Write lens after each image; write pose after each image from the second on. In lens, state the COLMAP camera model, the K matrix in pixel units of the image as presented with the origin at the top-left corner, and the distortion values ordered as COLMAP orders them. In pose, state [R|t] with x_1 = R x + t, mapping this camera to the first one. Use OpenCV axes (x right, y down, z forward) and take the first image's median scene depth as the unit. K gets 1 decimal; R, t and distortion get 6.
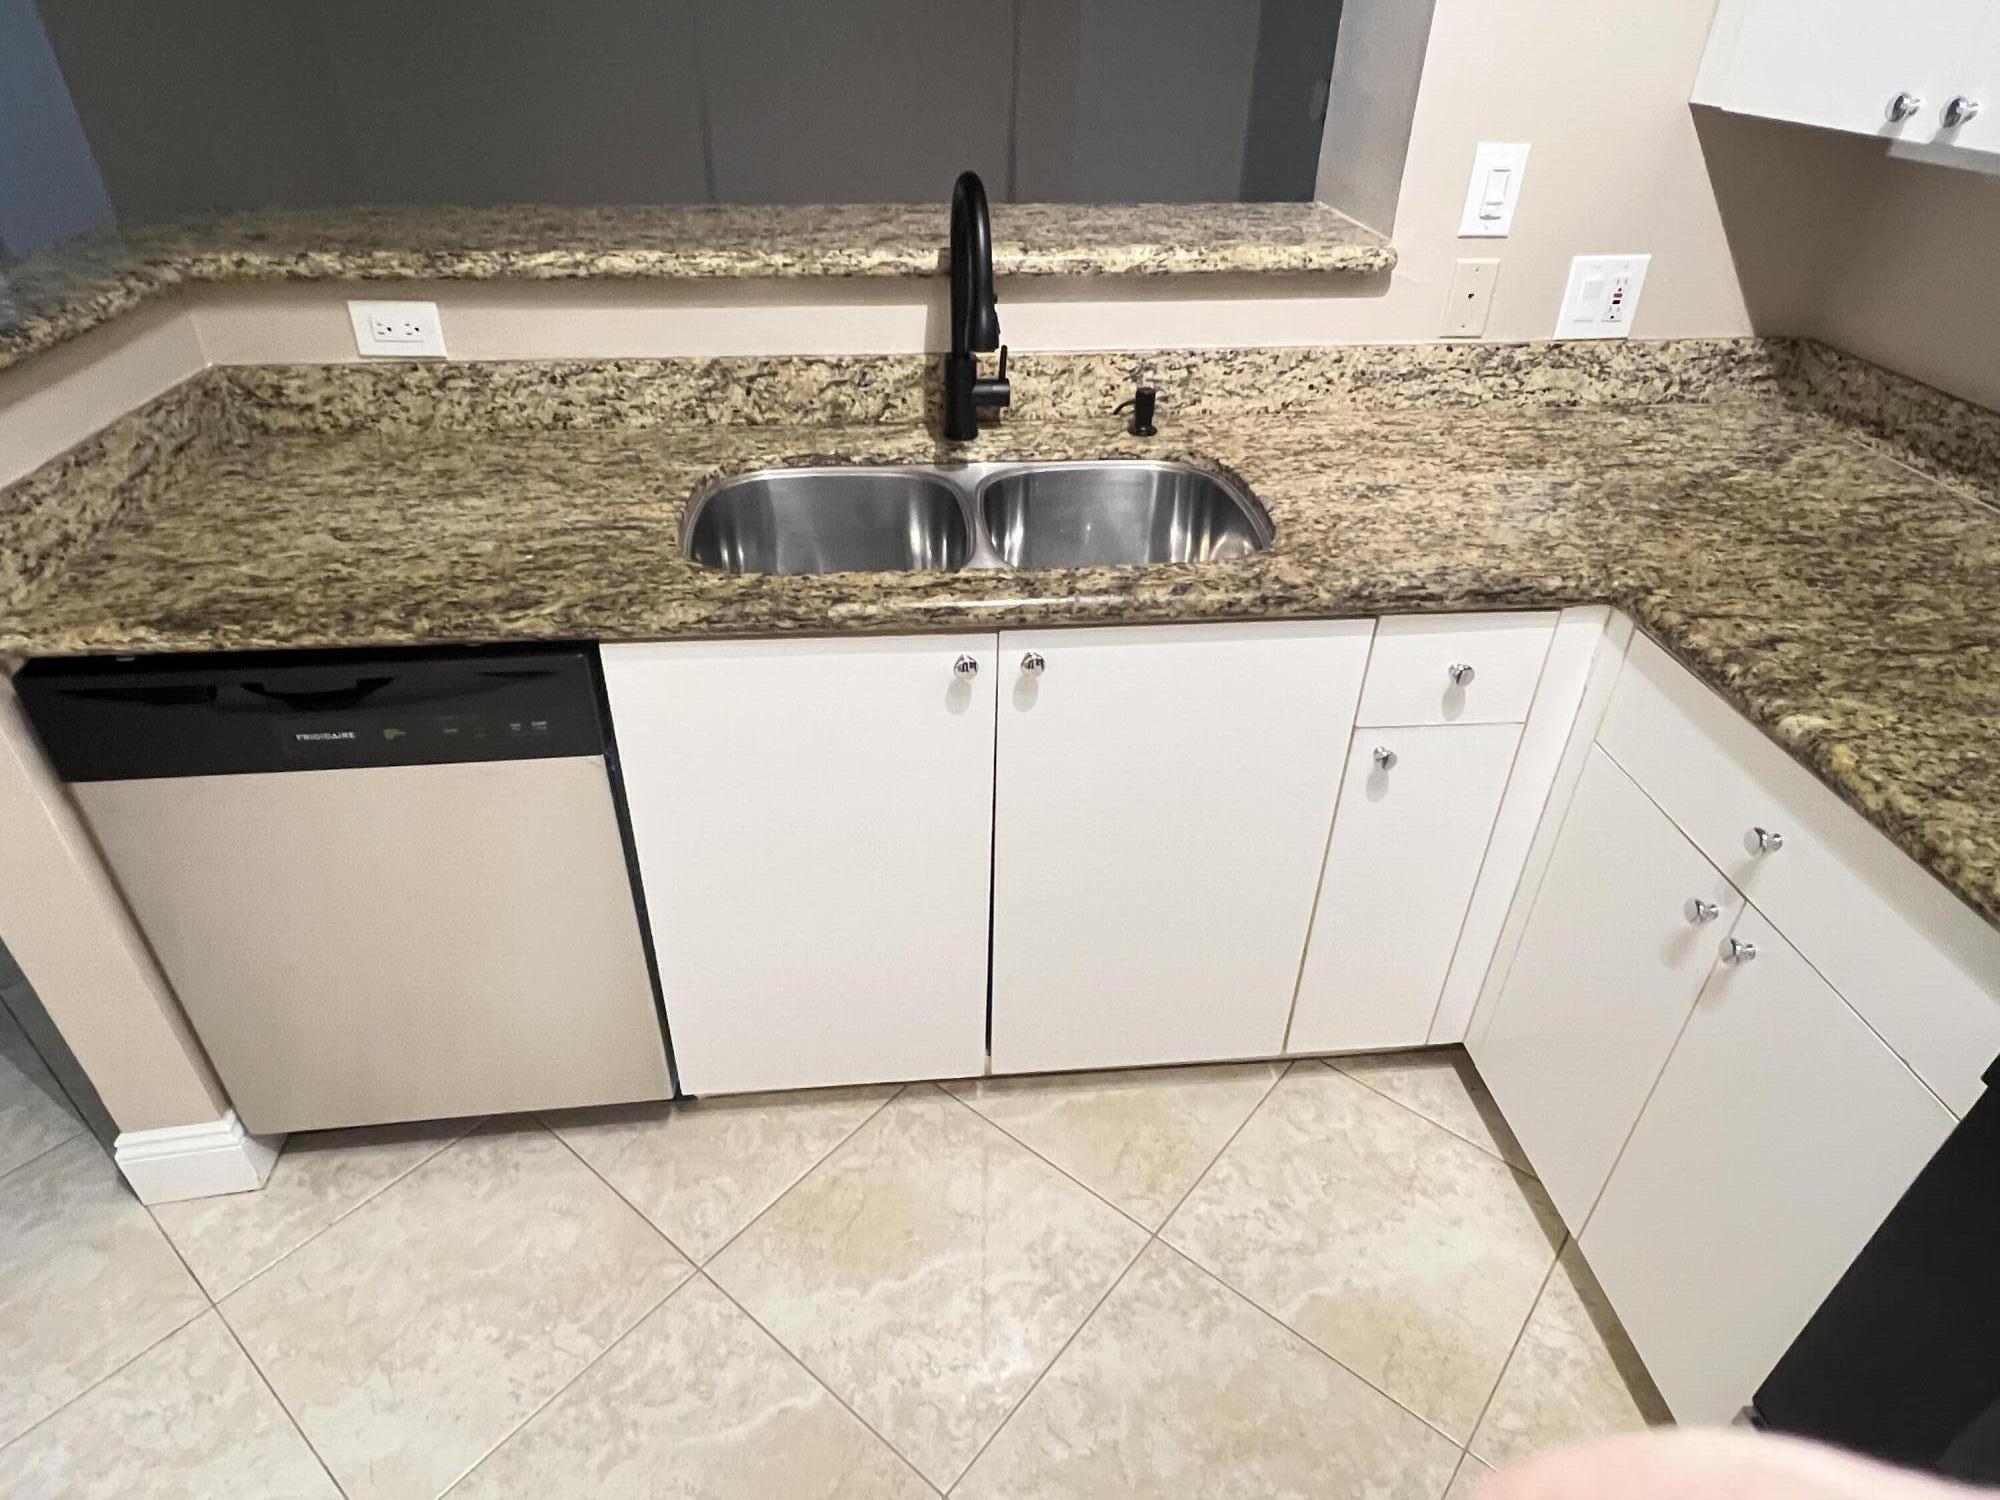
lens RADIAL K [[1168.3, 0, 987.5], [0, 1168.3, 763.3], [0, 0, 1]] dist [-0.002080, 0.001315]
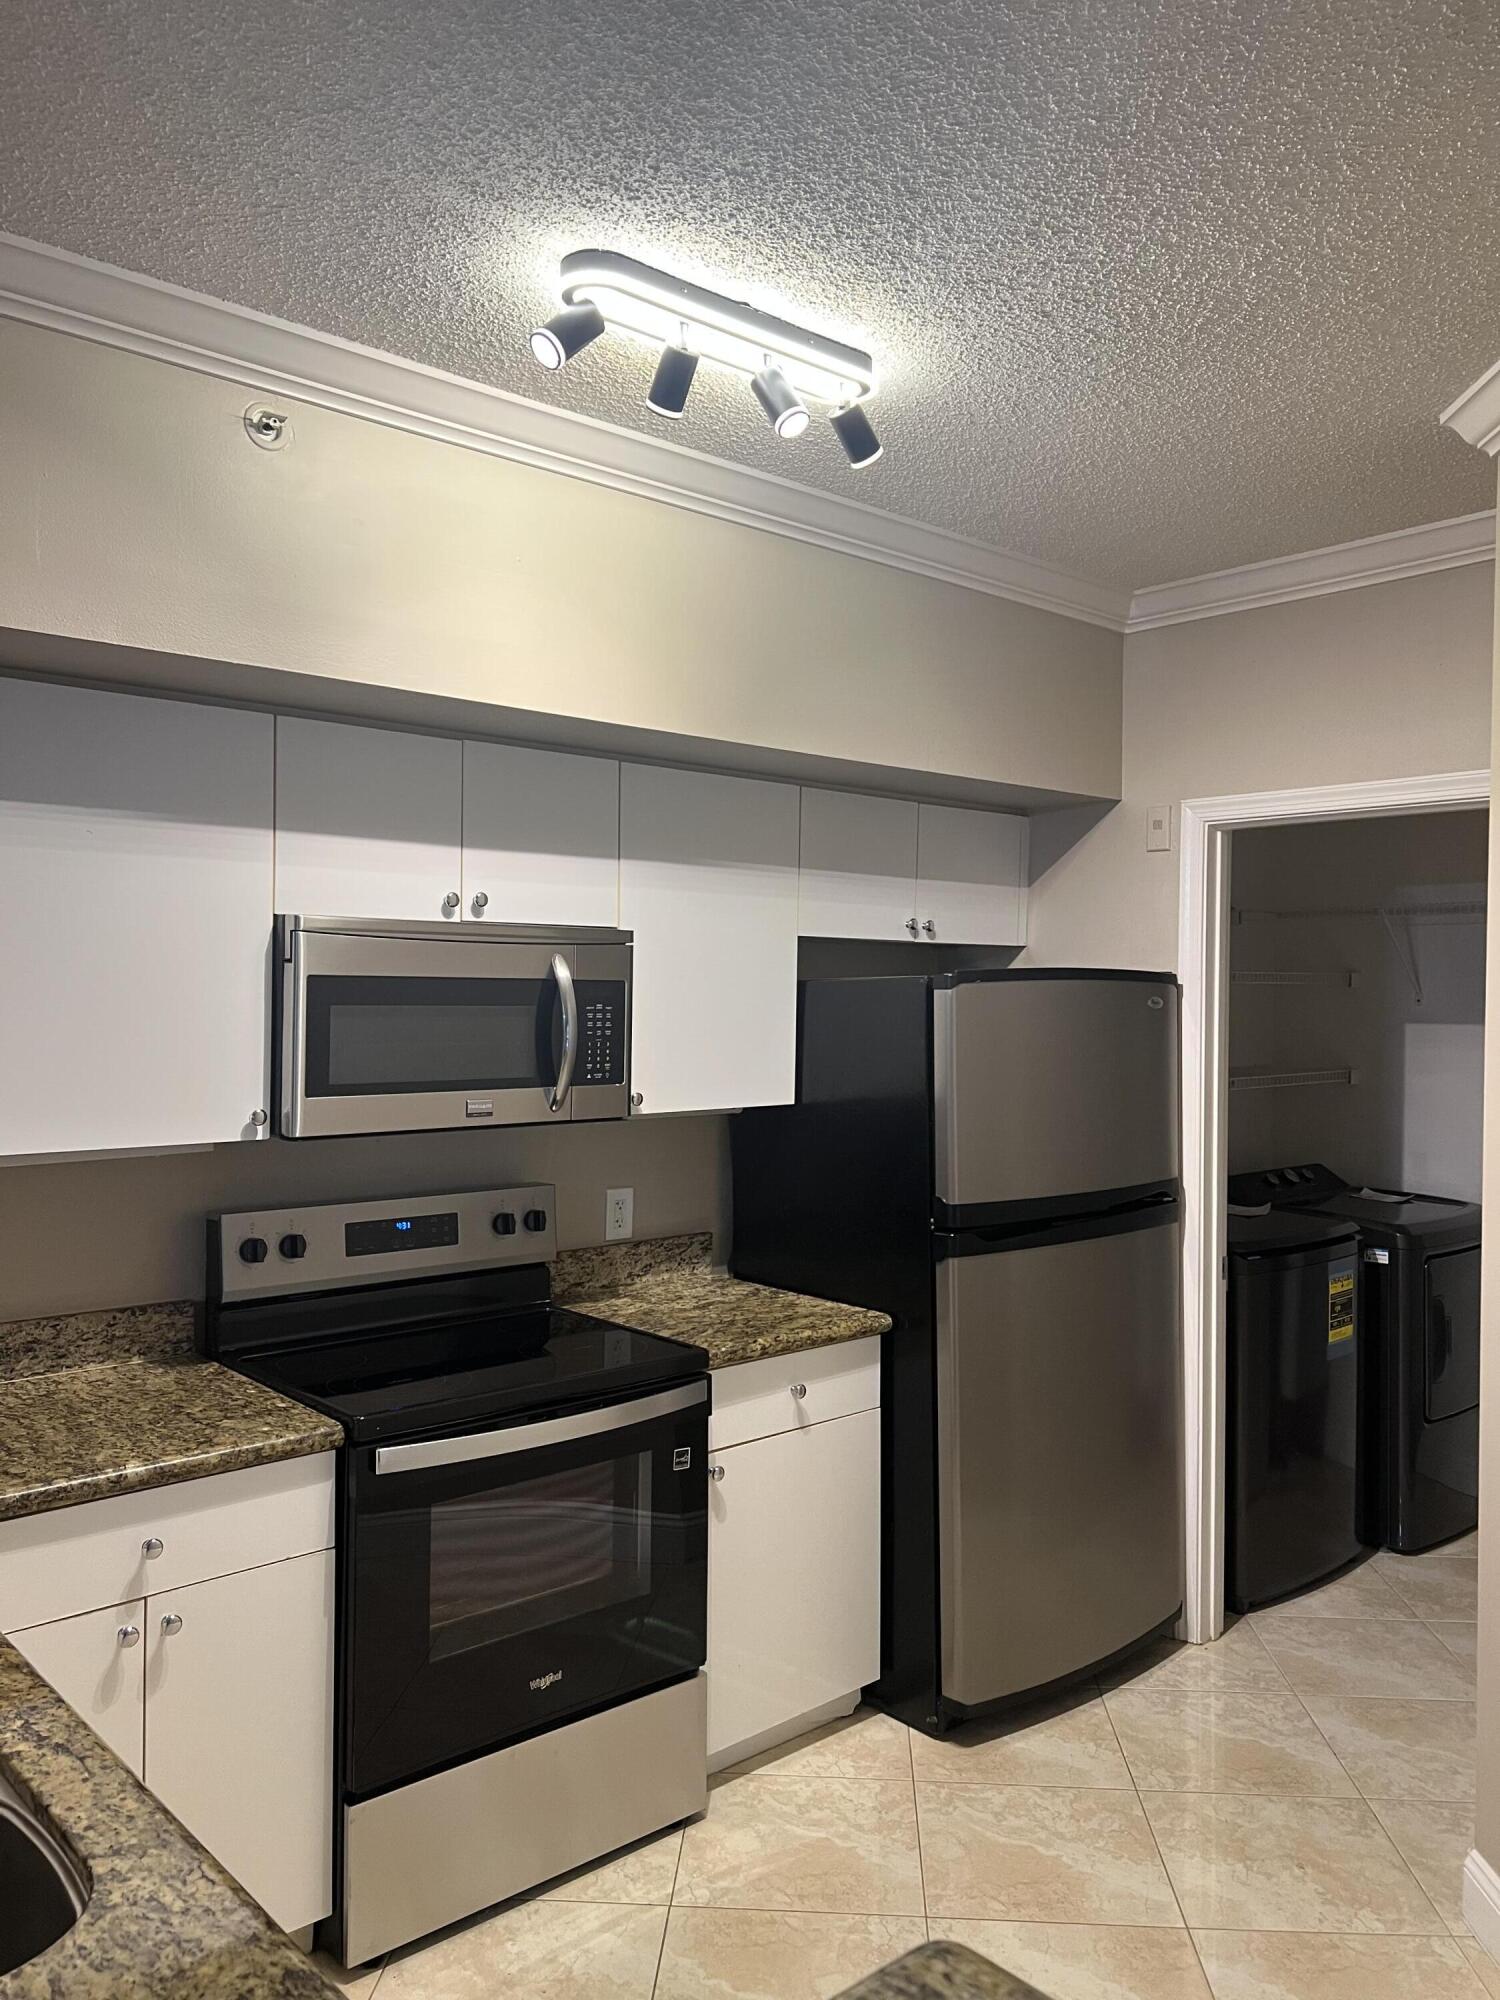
lens RADIAL K [[1500.7, 0, 756.0], [0, 1500.7, 1001.5], [0, 0, 1]] dist [0.064148, -0.078208]
pose [[-0.595729, -0.024652, 0.802807, -0.947012], [0.437021, 0.828671, 0.349740, -0.604333], [-0.673884, 0.559194, -0.482890, 0.728627]]
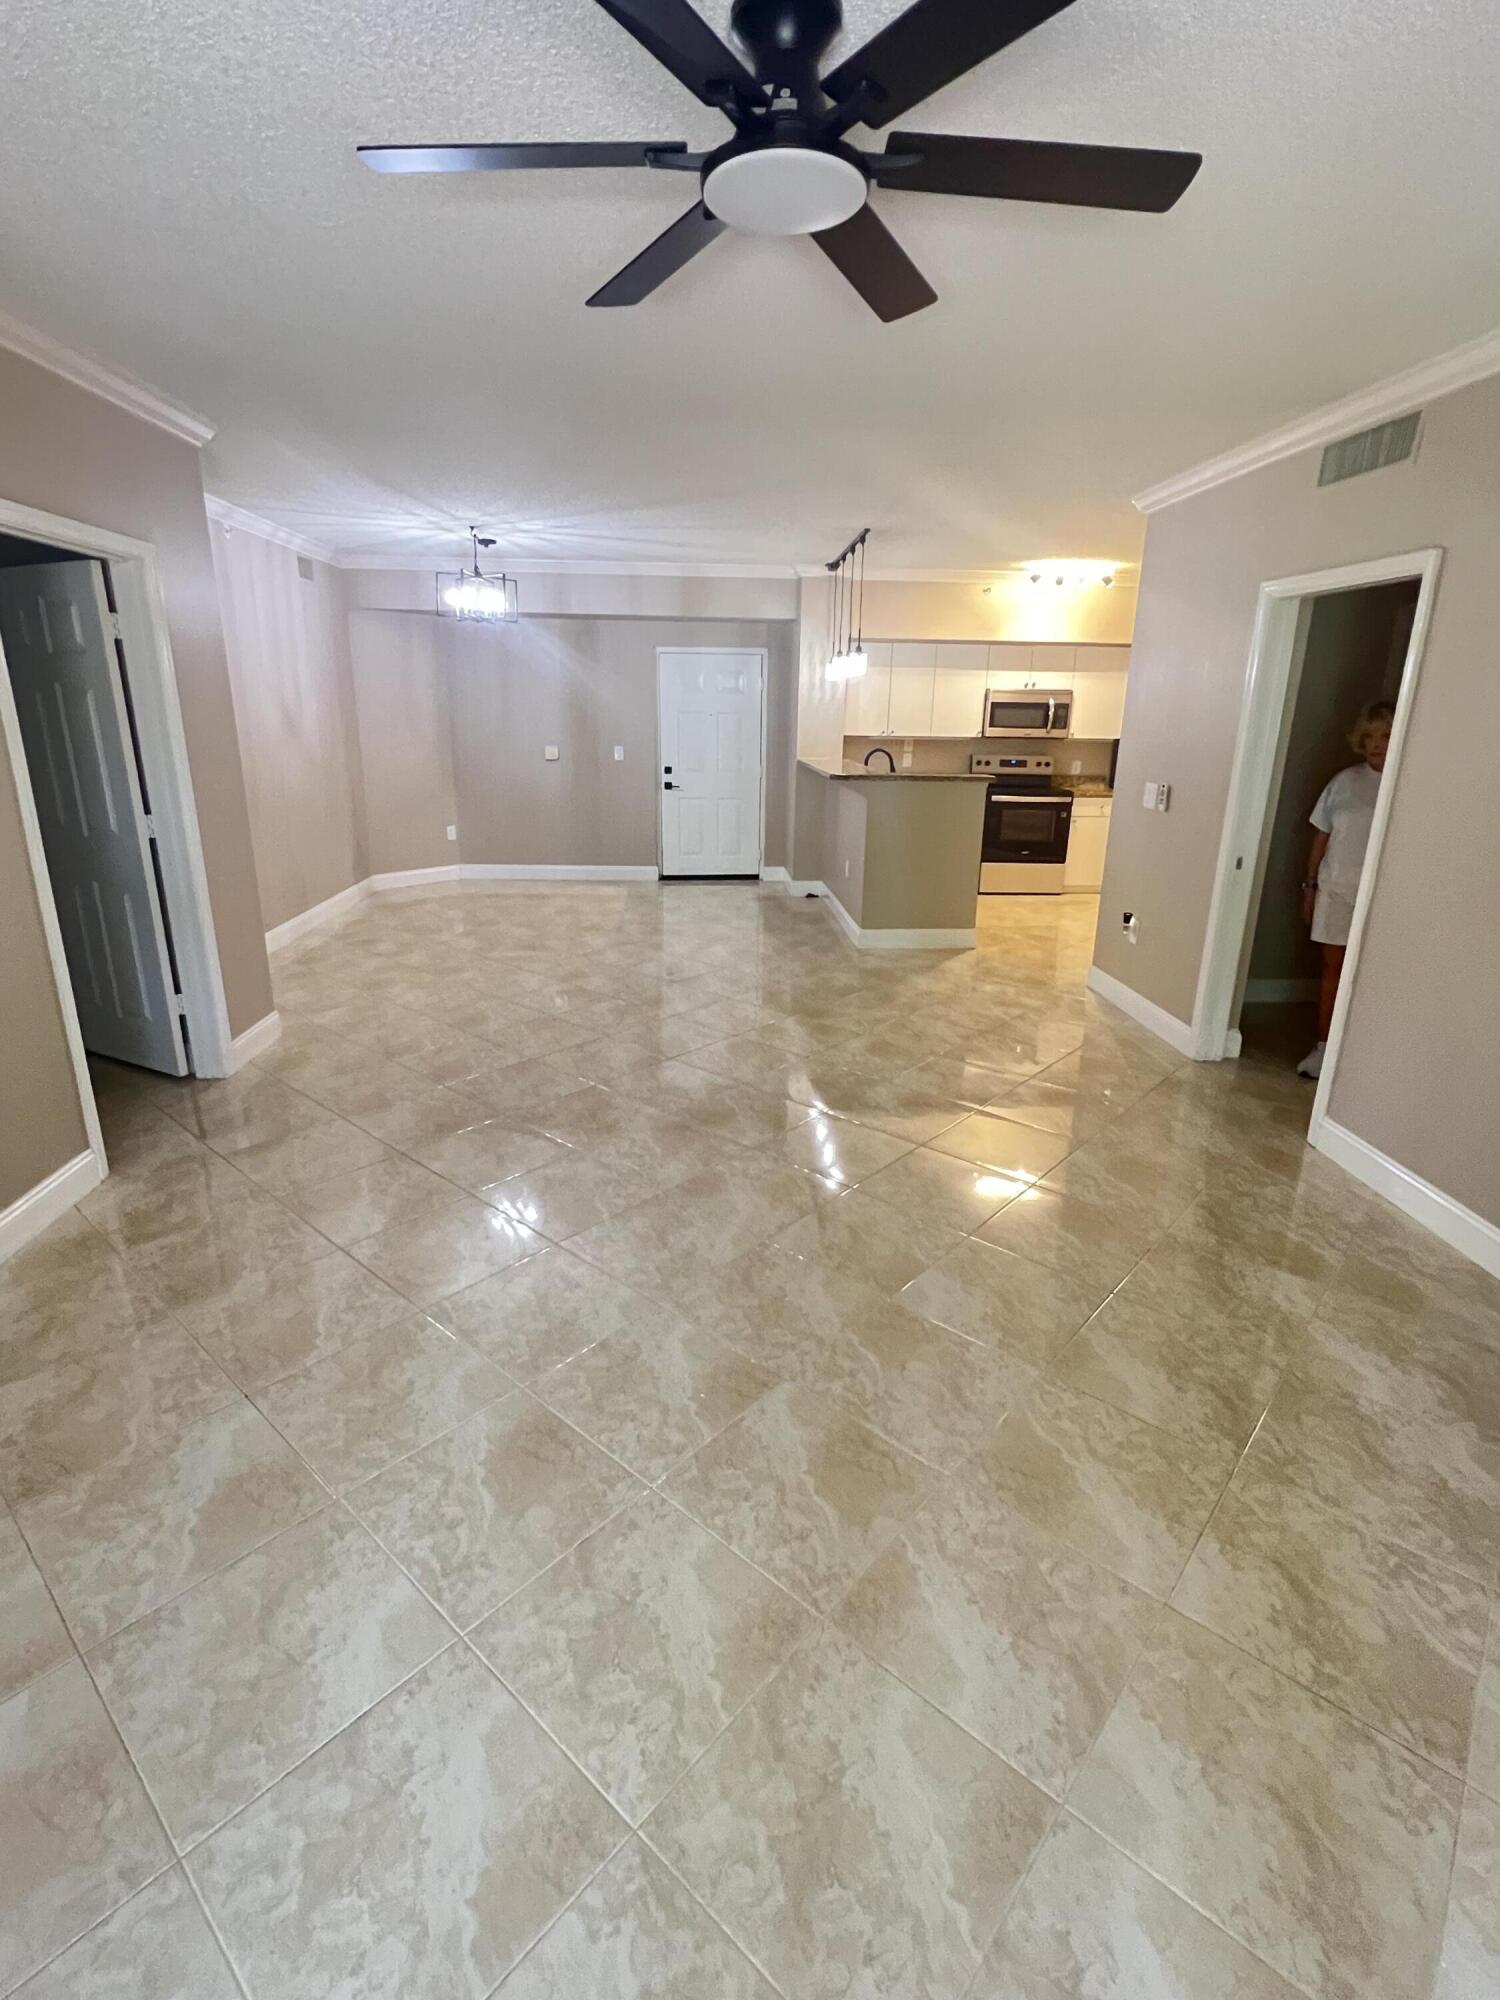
lens RADIAL K [[946.7, 0, 752.3], [0, 946.7, 995.8], [0, 0, 1]] dist [-0.004270, 0.002646]
pose [[0.026418, -0.302643, 0.952738, -4.552955], [0.548933, 0.800911, 0.239193, -0.904779], [-0.835449, 0.516670, 0.187289, 1.160943]]
